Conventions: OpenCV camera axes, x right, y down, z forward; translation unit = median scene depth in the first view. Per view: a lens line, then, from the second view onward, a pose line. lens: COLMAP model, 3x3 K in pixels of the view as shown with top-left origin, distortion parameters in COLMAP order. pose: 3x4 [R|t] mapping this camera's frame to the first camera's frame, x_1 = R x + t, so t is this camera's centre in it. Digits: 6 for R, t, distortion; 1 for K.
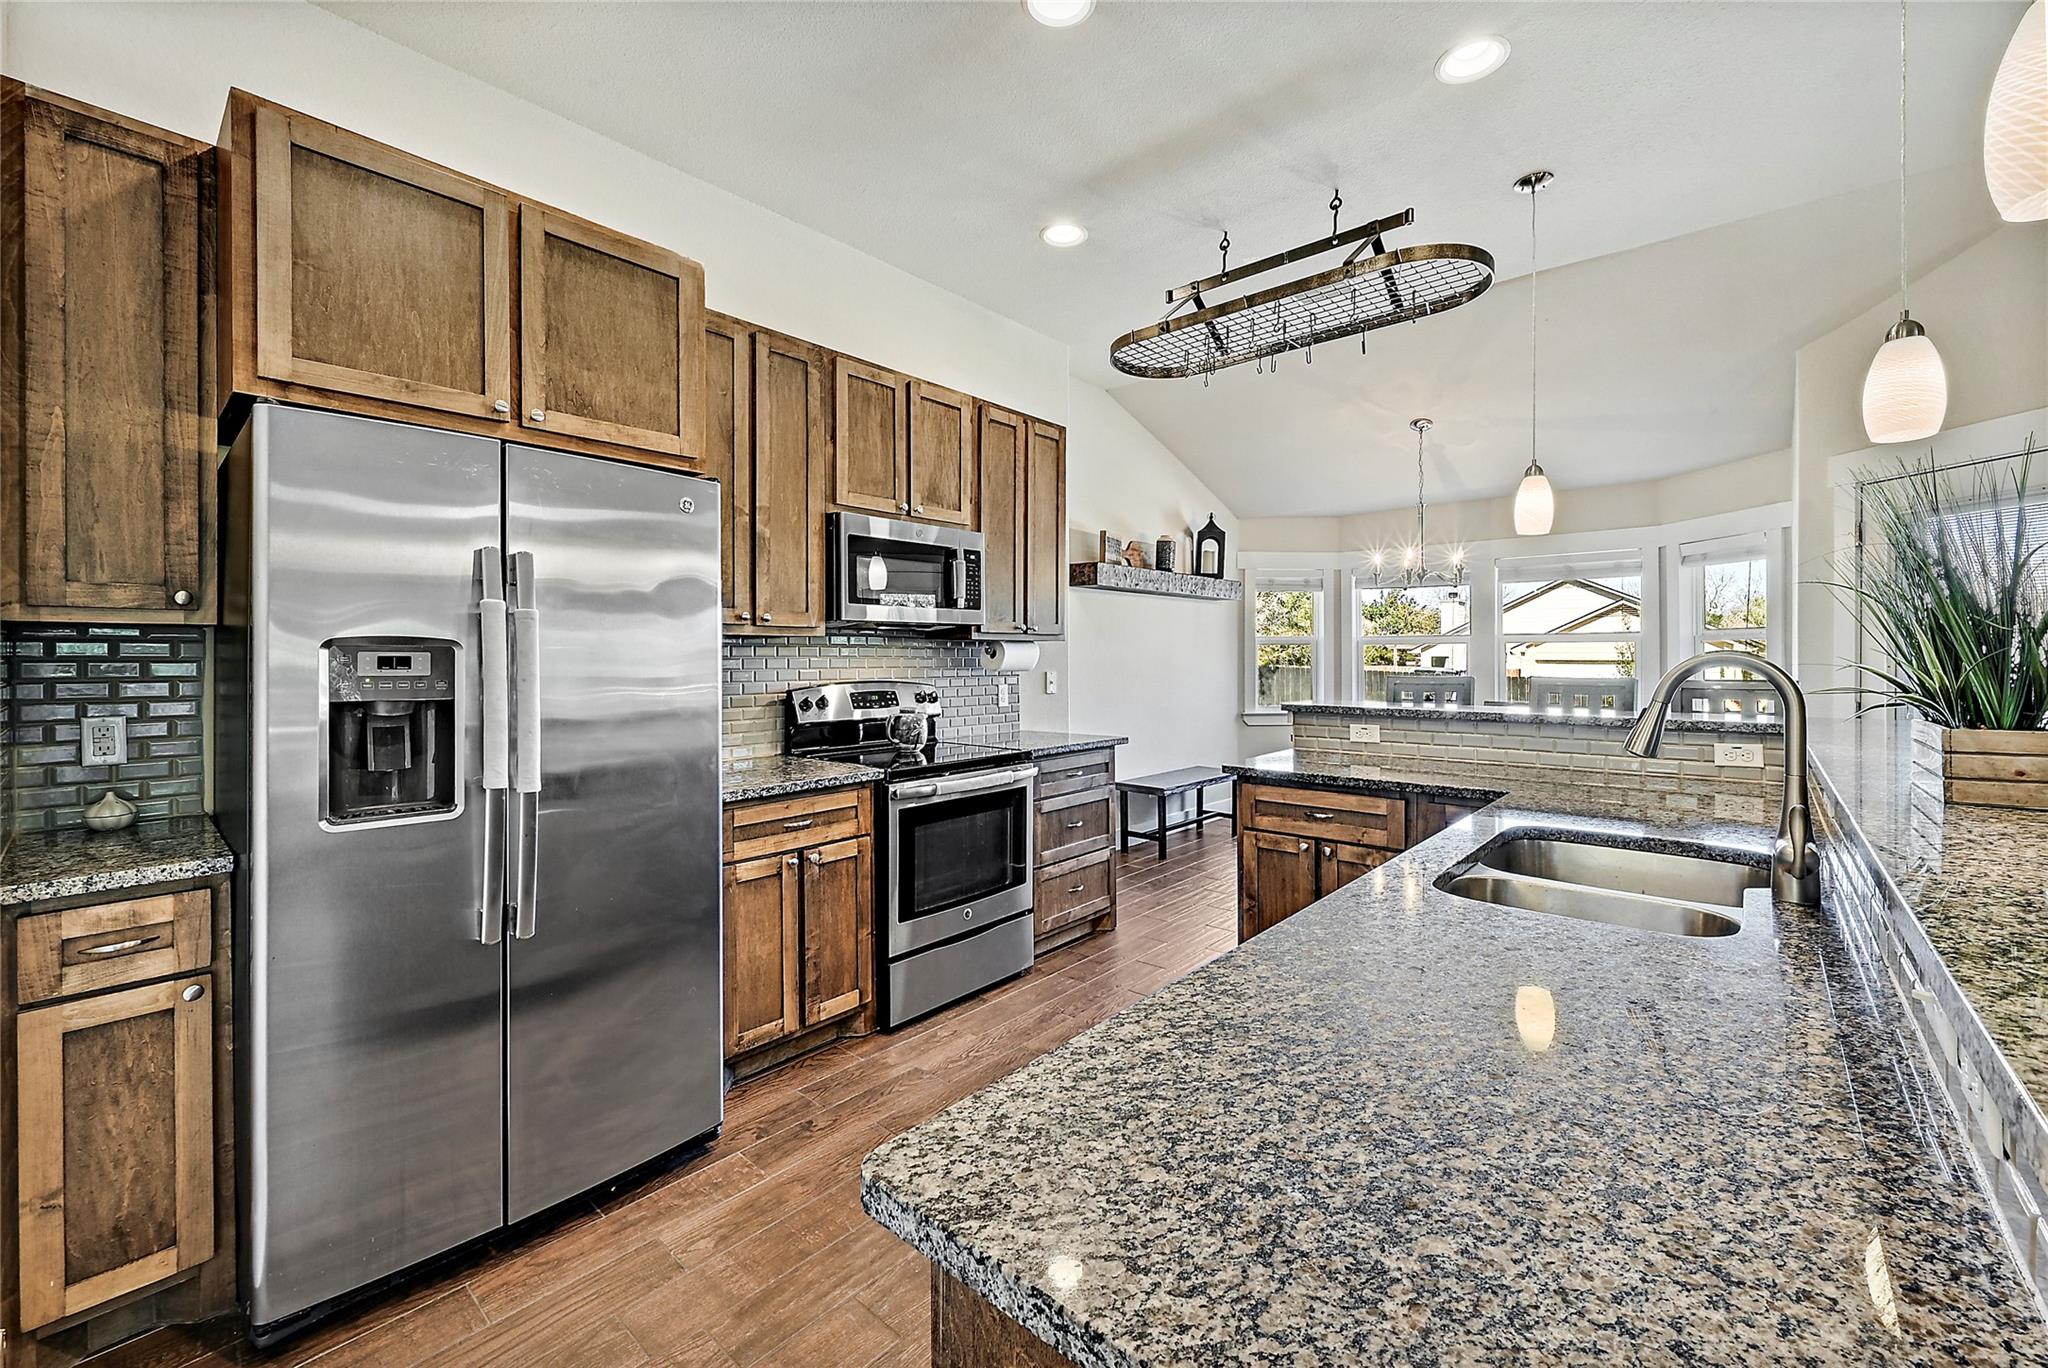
lens RADIAL K [[824.4, 0, 1029.1], [0, 824.4, 650.4], [0, 0, 1]] dist [-0.001535, -0.000039]
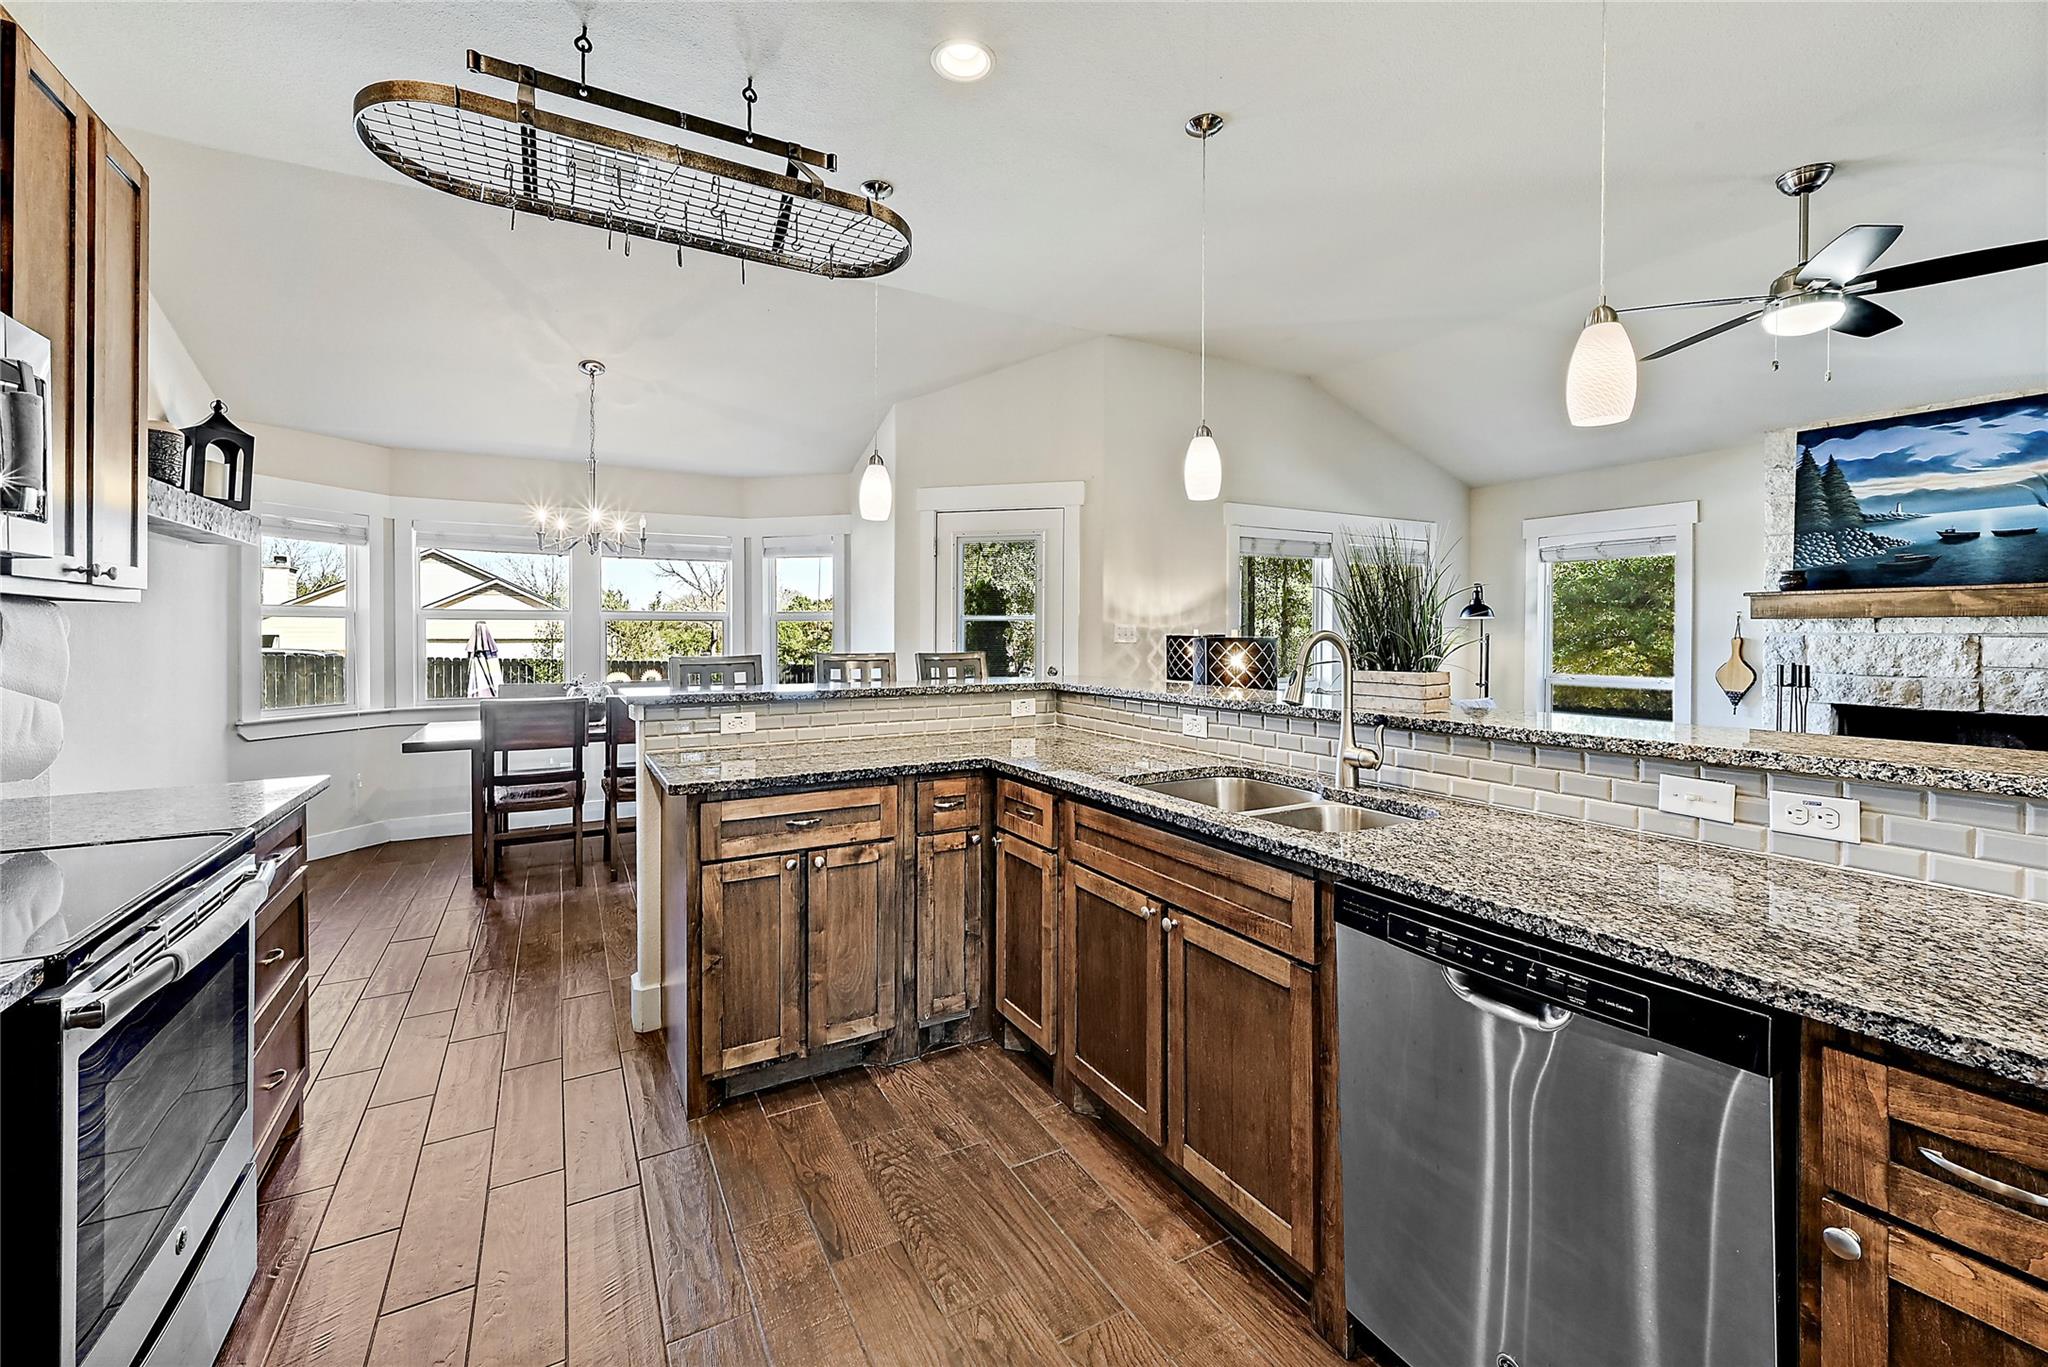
lens RADIAL K [[834.9, 0, 1029.6], [0, 834.9, 640.1], [0, 0, 1]] dist [-0.000140, 0.000302]
pose [[0.325446, -0.007049, 0.945534, -0.388226], [-0.006813, 0.999929, 0.009799, 0.002933], [-0.945536, -0.009631, 0.325375, 0.509829]]
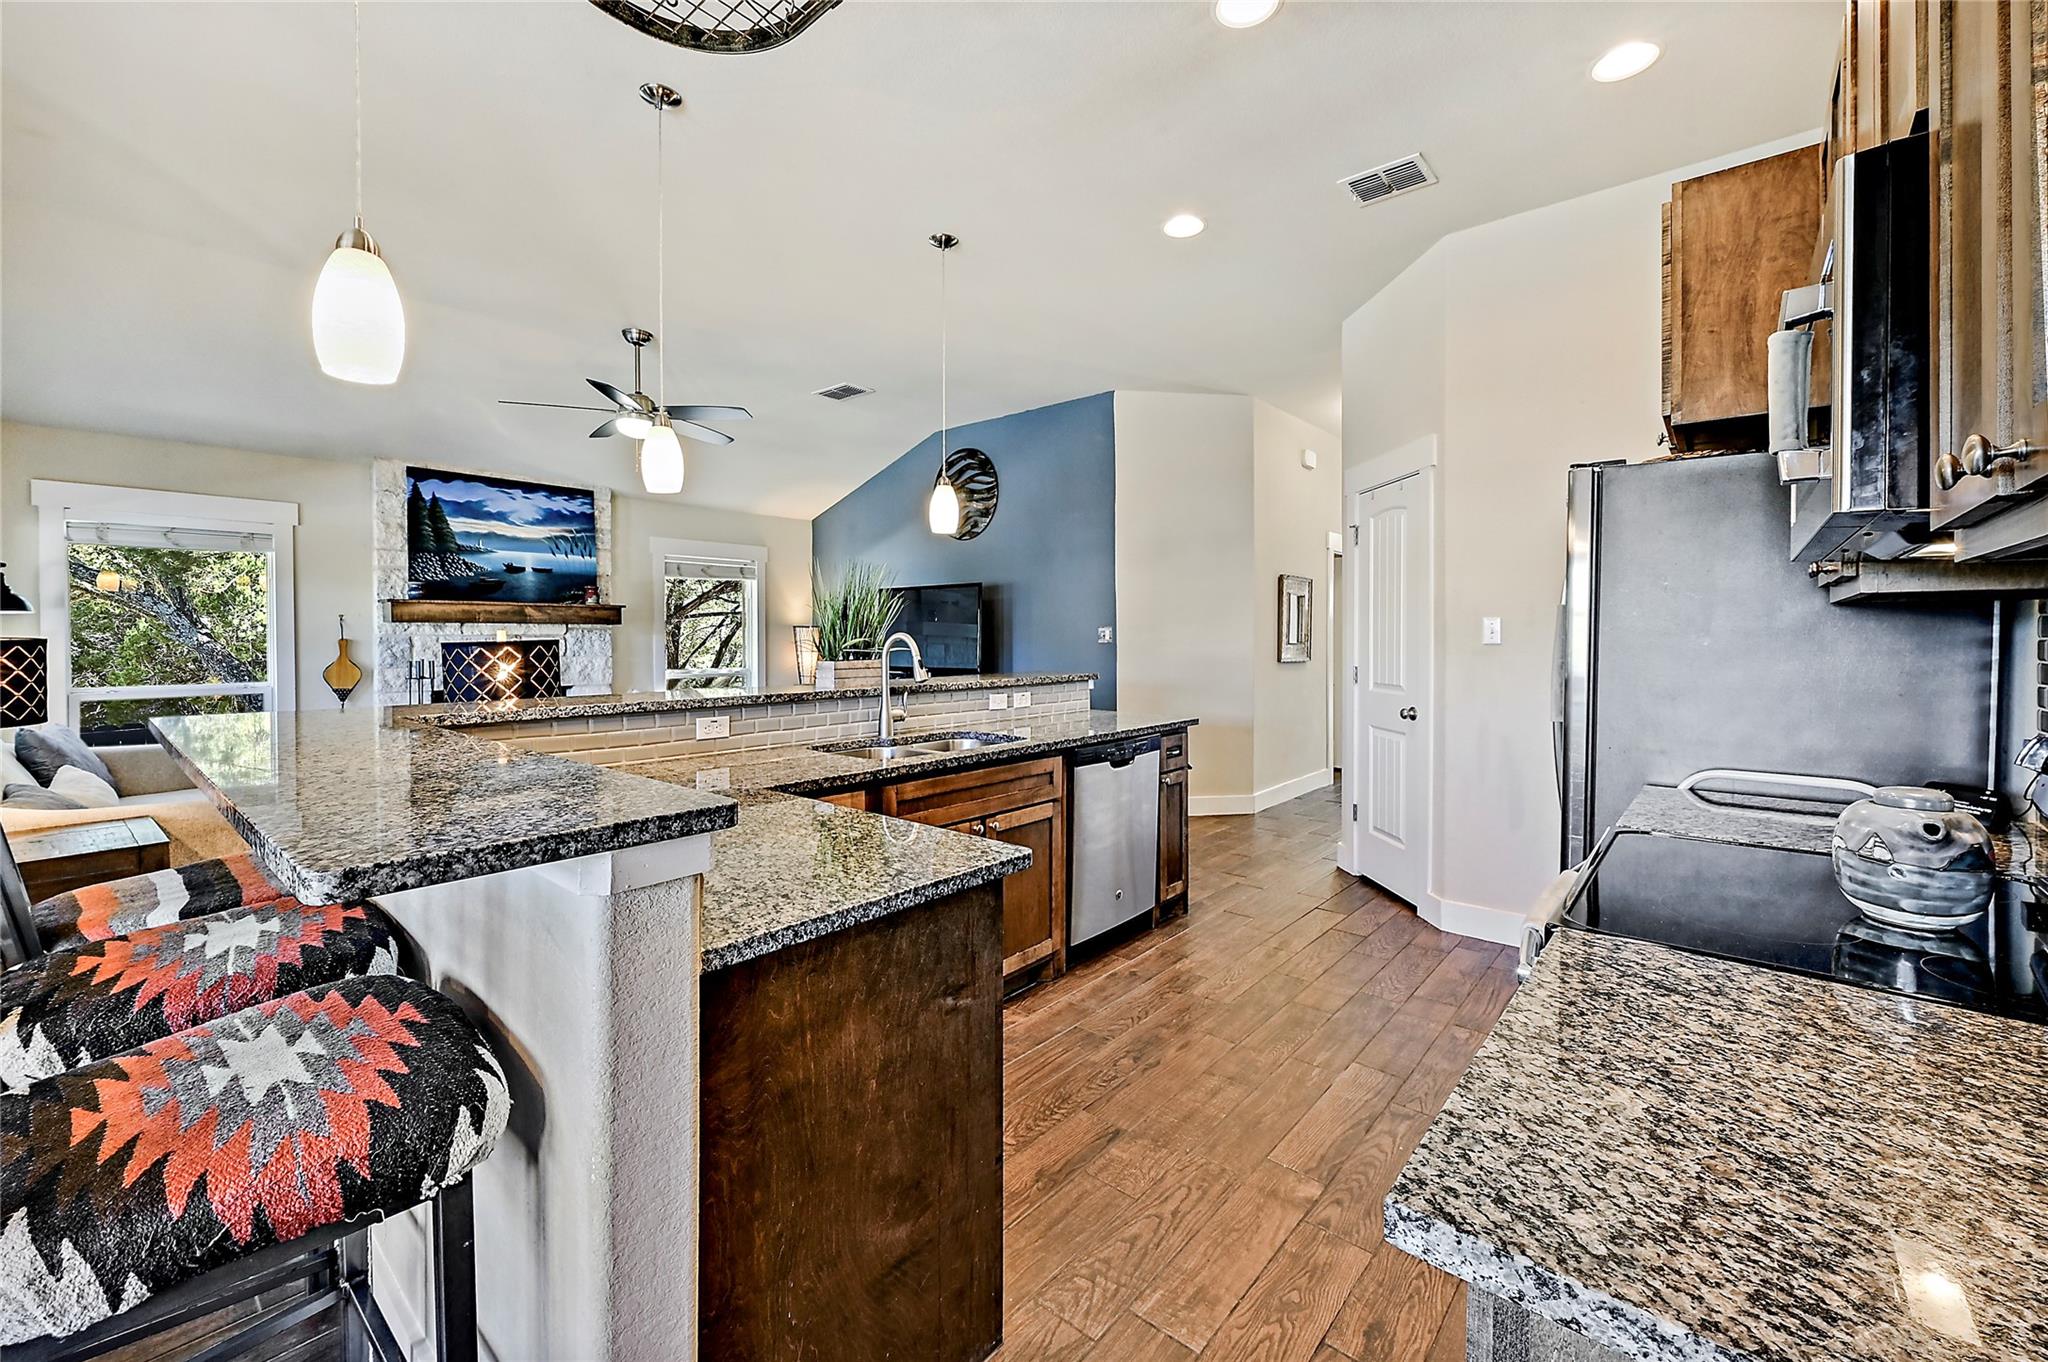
lens RADIAL K [[824.4, 0, 1029.1], [0, 824.4, 647.4], [0, 0, 1]] dist [-0.001535, -0.000039]
pose [[-0.999908, 0.001997, -0.013441, 0.263456], [0.001856, 0.999943, 0.010485, 0.007806], [0.013461, 0.010459, -0.999855, 1.644731]]
